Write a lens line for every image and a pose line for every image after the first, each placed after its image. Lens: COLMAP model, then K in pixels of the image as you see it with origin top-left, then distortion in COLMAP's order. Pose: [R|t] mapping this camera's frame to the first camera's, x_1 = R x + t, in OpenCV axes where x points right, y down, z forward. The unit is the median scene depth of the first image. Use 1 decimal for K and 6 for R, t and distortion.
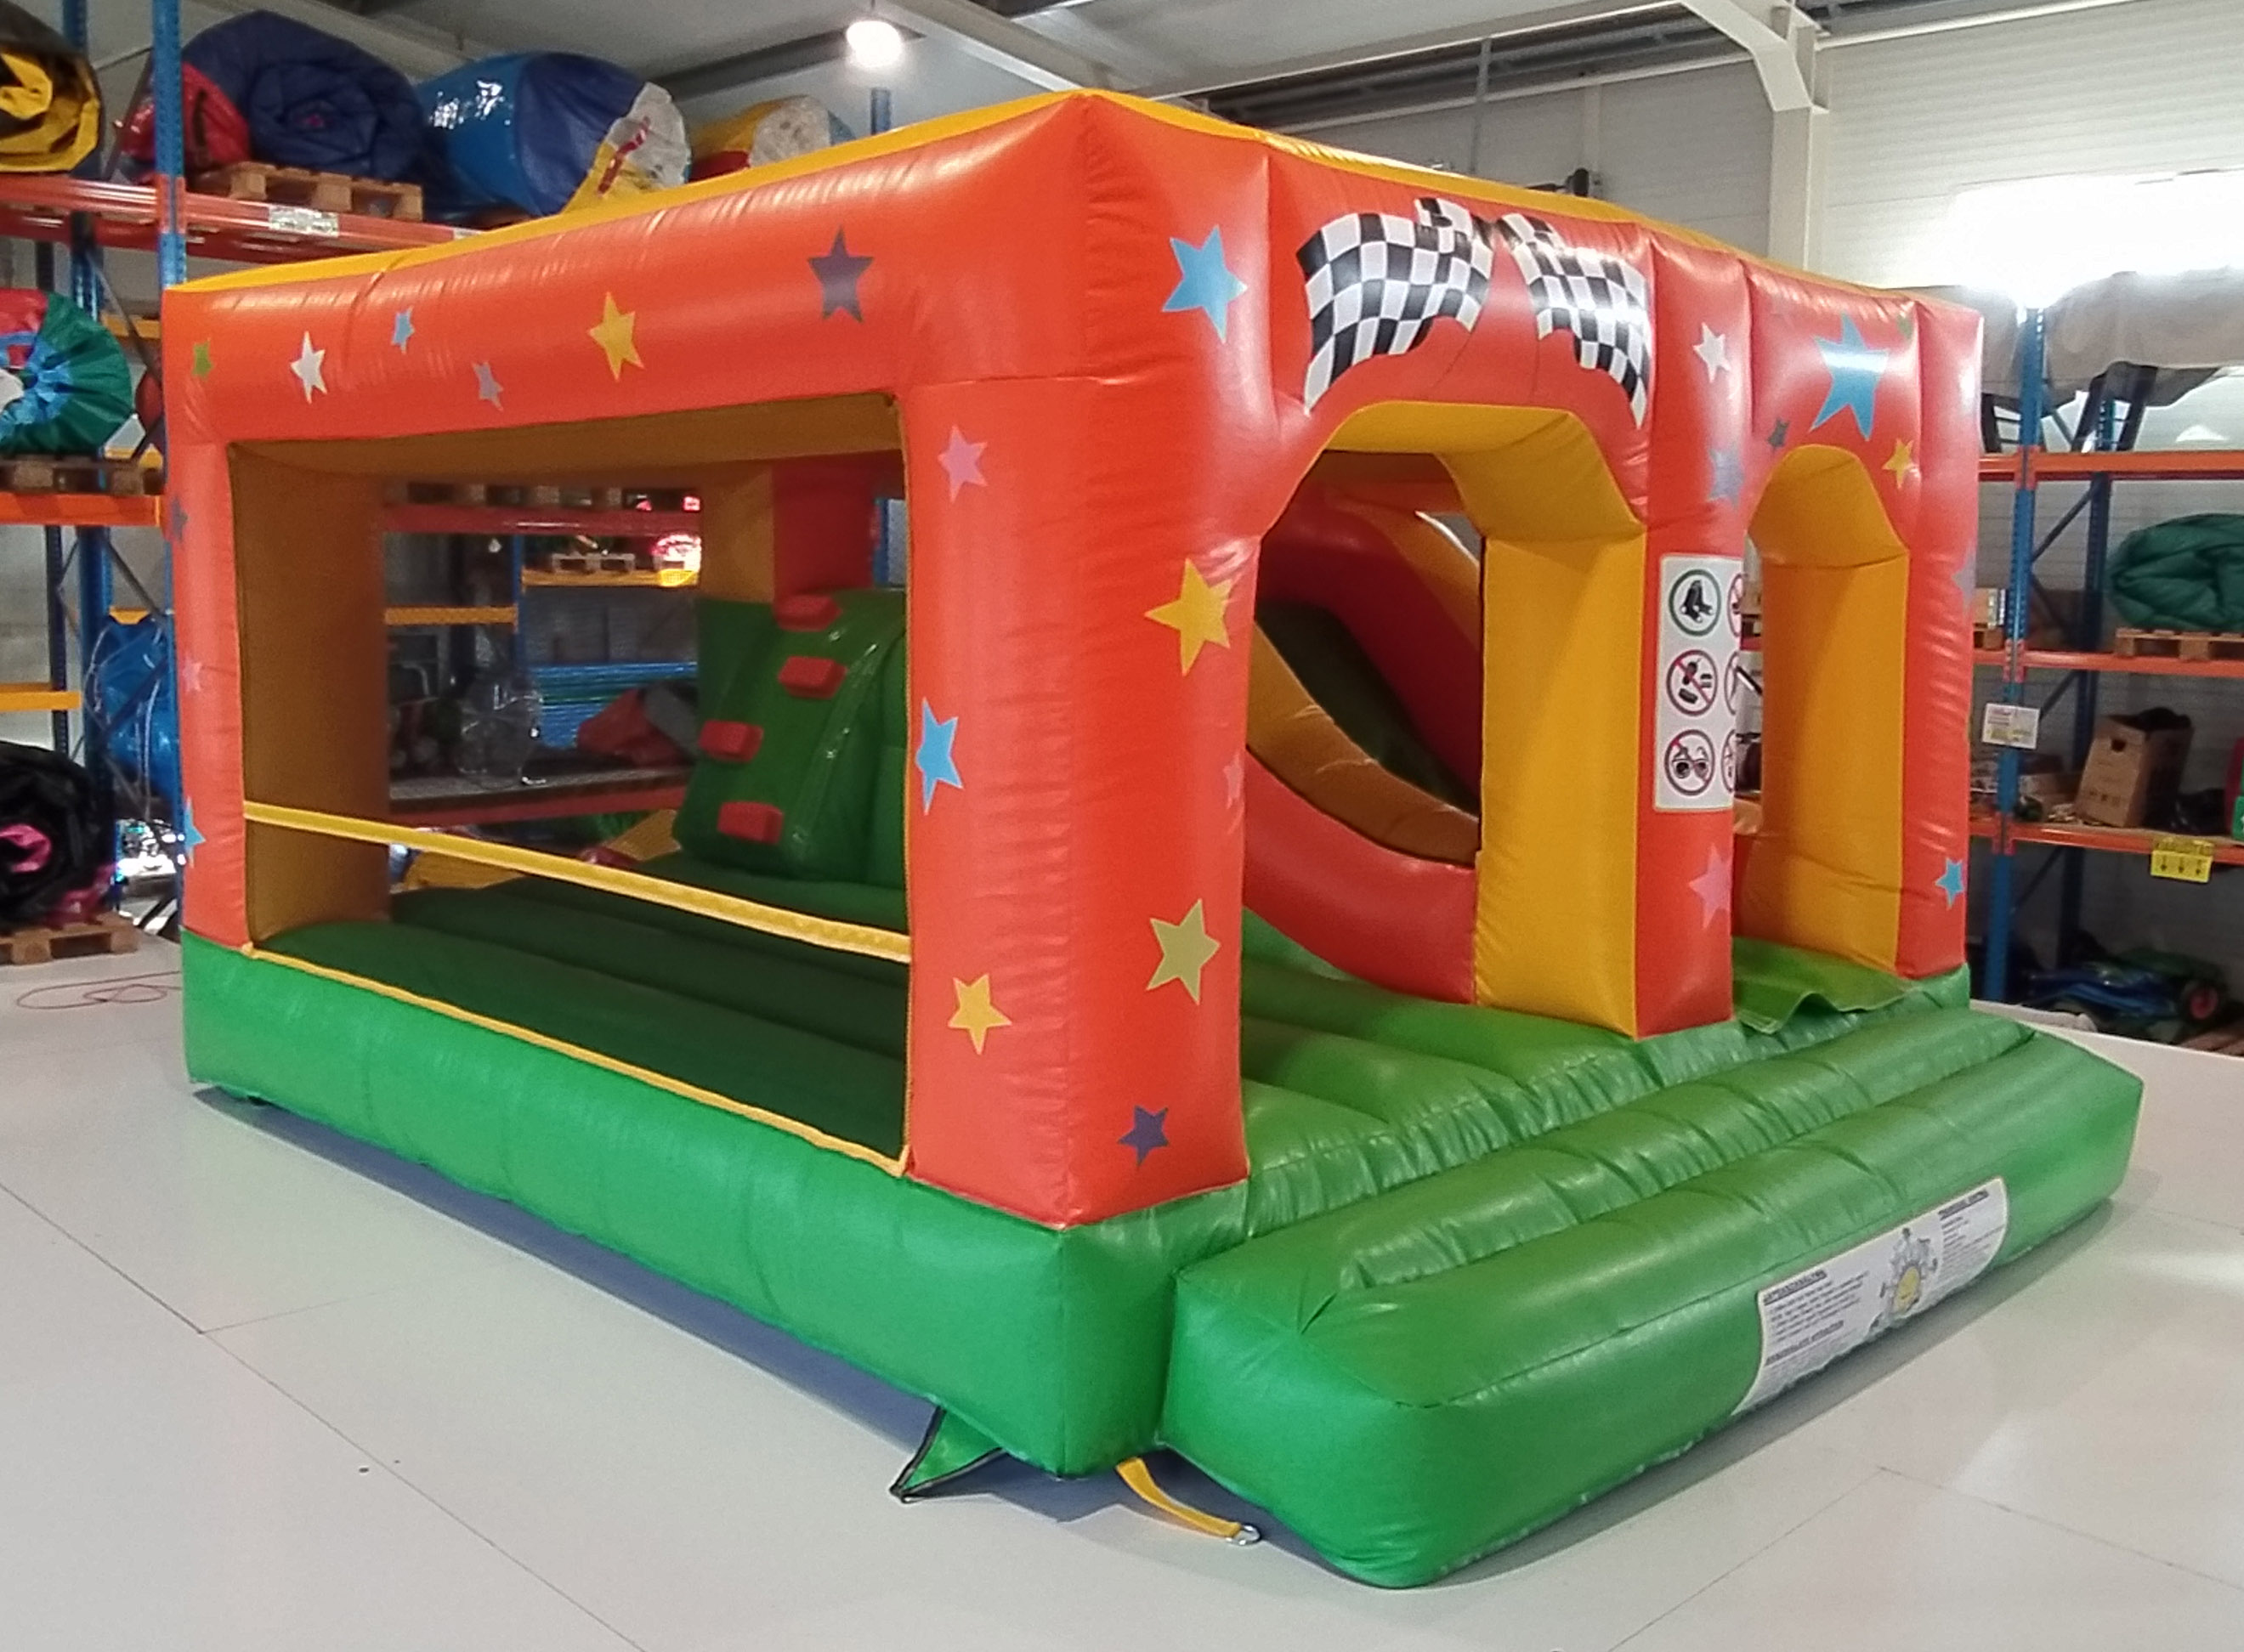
lens RADIAL K [[2148.9, 0, 1236.8], [0, 2148.9, 779.5], [0, 0, 1]] dist [-0.064107, 0.003458]
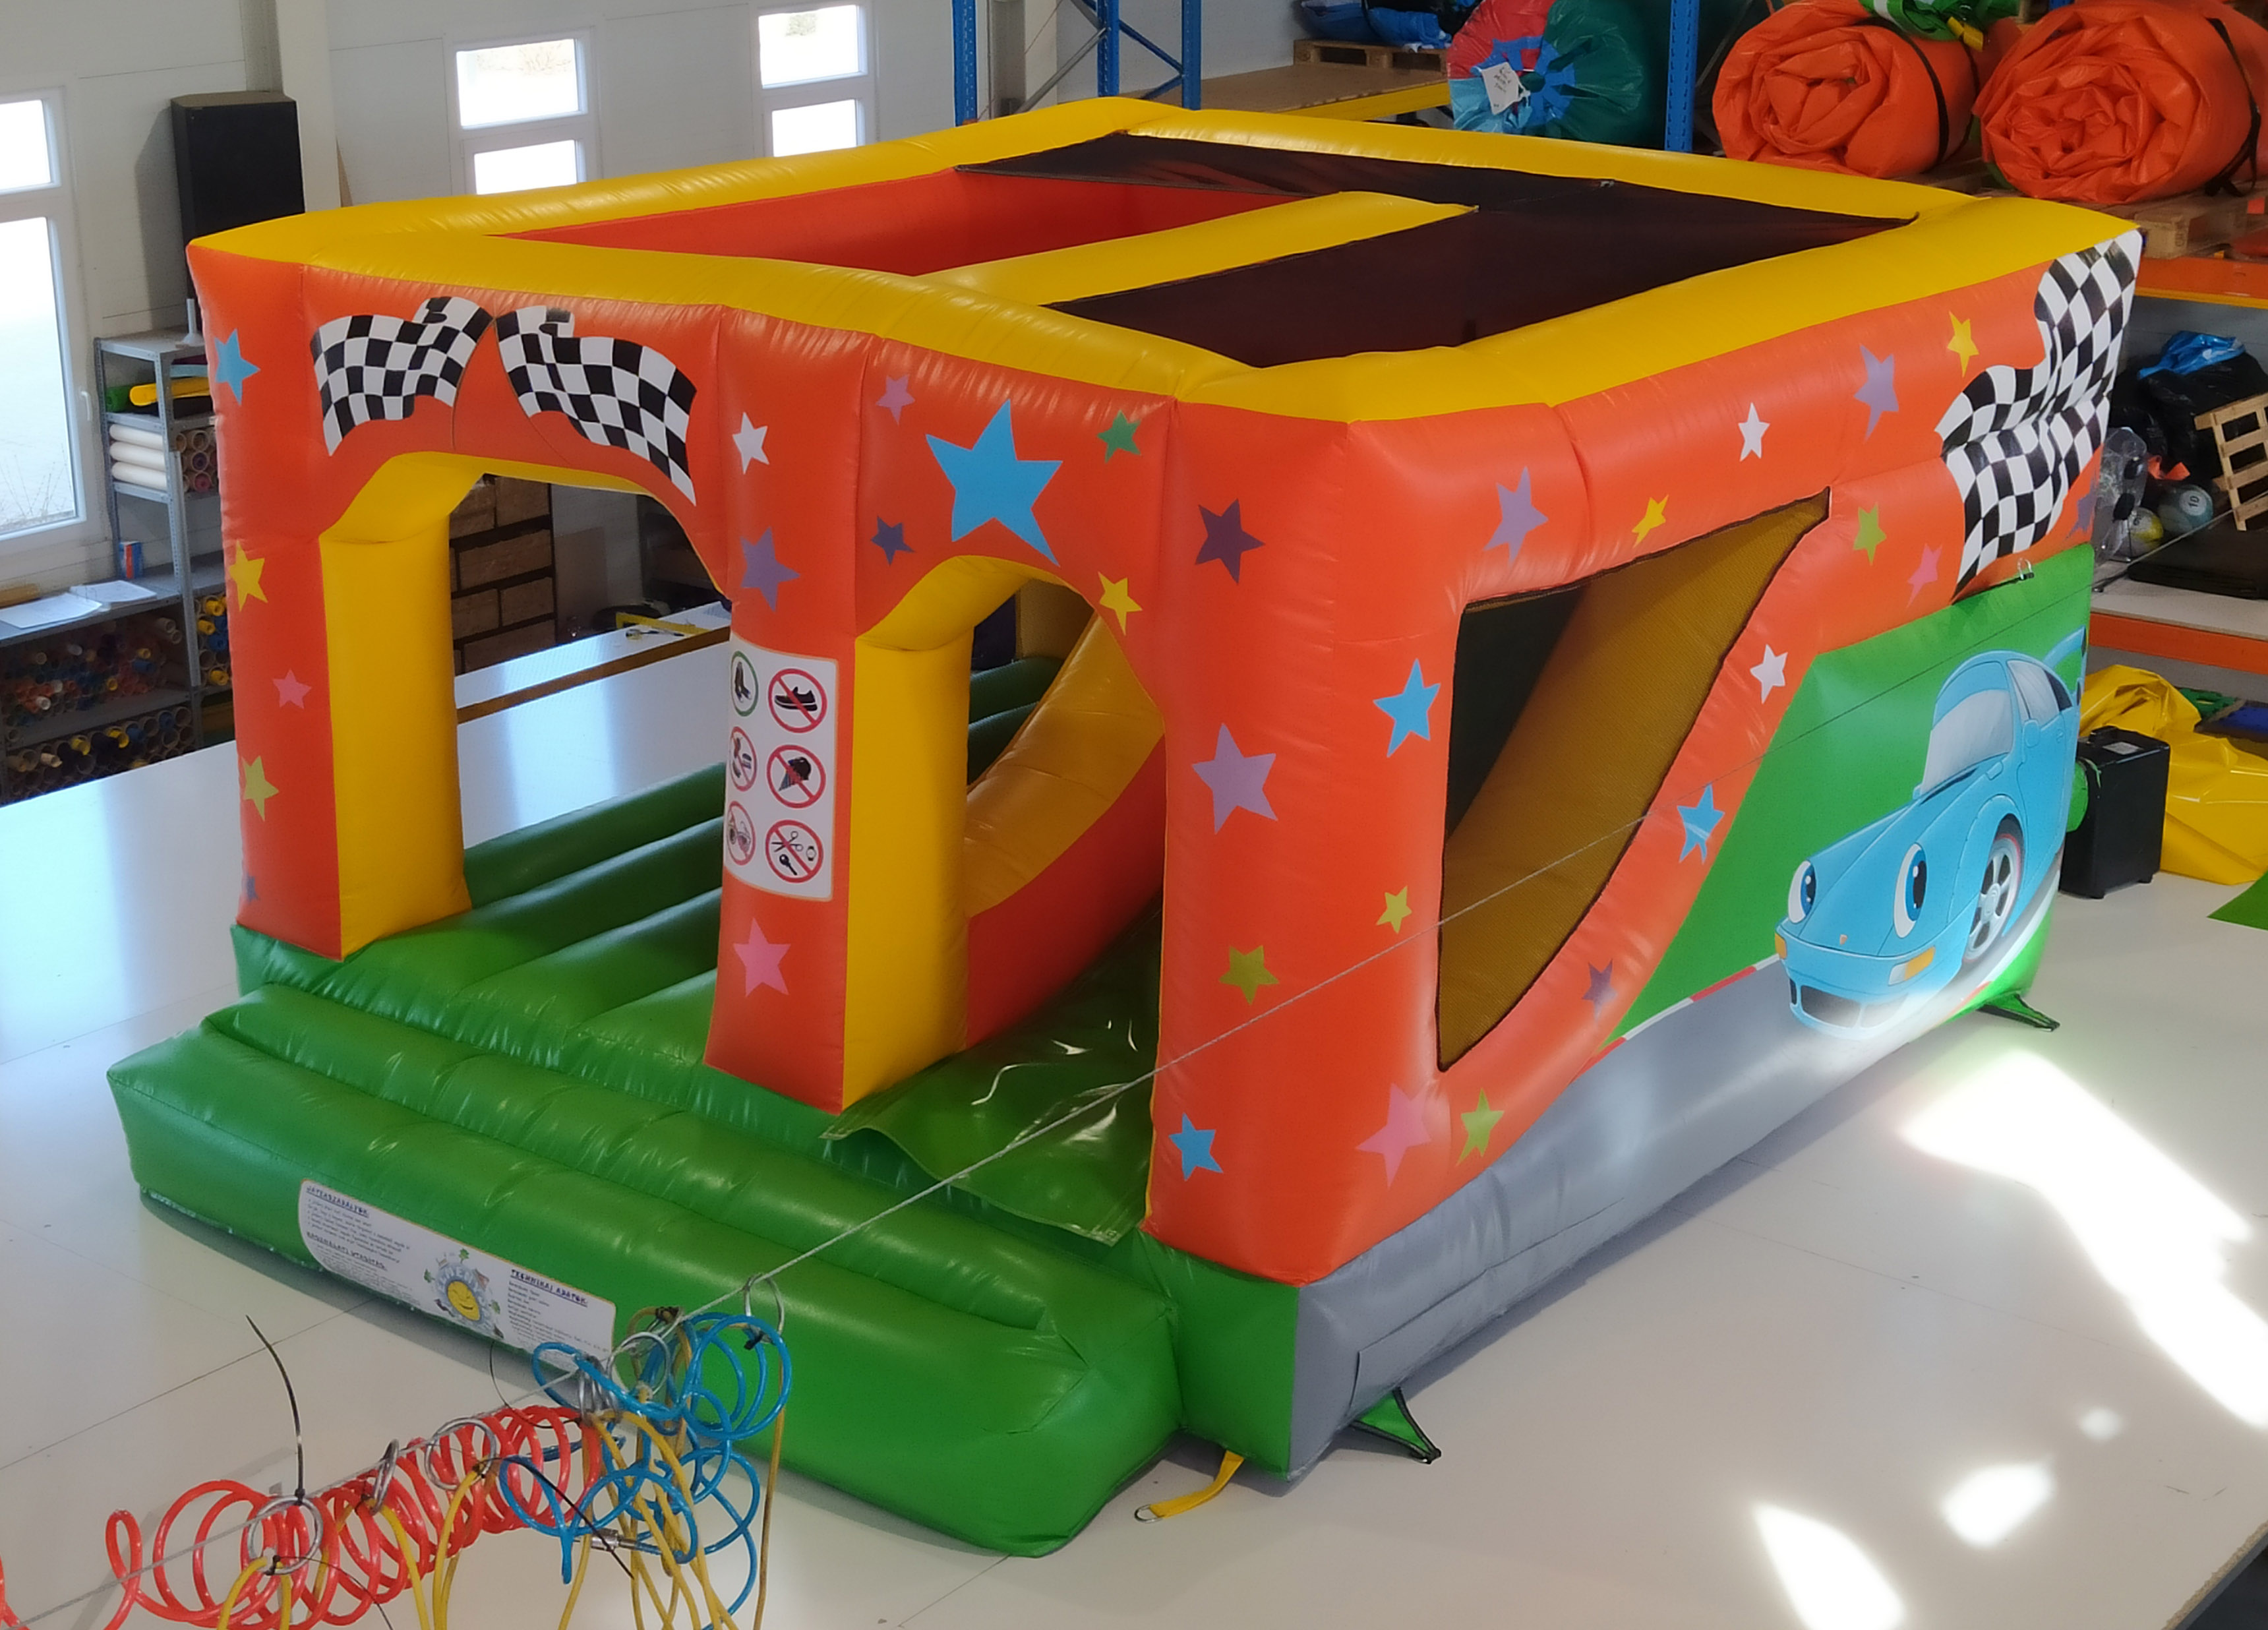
lens RADIAL K [[3611.8, 0, 1134.0], [0, 3611.8, 815.0], [0, 0, 1]] dist [0.086763, -0.056414]
pose [[0.073736, 0.297007, -0.952024, 1.871731], [-0.096177, 0.952291, 0.289641, -0.535672], [0.992629, 0.070206, 0.098783, 1.022244]]
